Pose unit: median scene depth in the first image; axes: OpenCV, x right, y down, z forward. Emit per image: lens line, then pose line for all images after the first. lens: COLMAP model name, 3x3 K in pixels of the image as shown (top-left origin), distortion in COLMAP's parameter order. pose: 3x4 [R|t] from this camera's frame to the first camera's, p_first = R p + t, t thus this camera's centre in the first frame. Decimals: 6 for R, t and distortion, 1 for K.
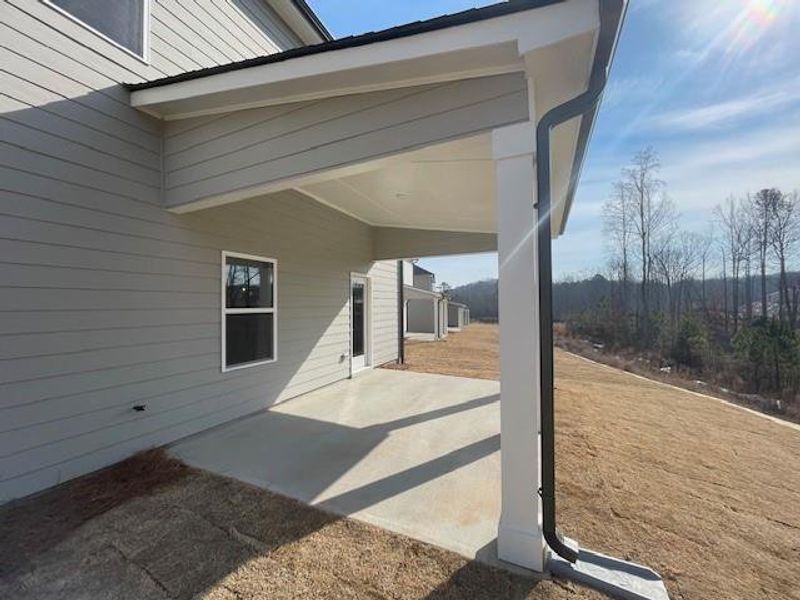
lens RADIAL K [[318.2, 0, 397.2], [0, 318.2, 301.2], [0, 0, 1]] dist [-0.000375, 0.000145]
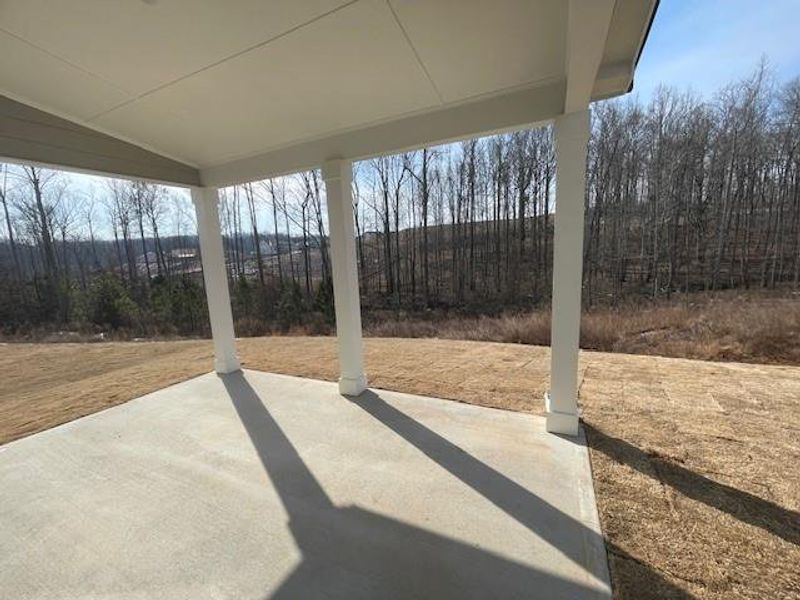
lens RADIAL K [[318.2, 0, 399.1], [0, 318.2, 299.9], [0, 0, 1]] dist [-0.000375, 0.000145]
pose [[0.020376, -0.139716, 0.989982, -0.518703], [0.025161, 0.989946, 0.139193, -0.009600], [-0.999476, 0.022073, 0.023687, 0.883427]]
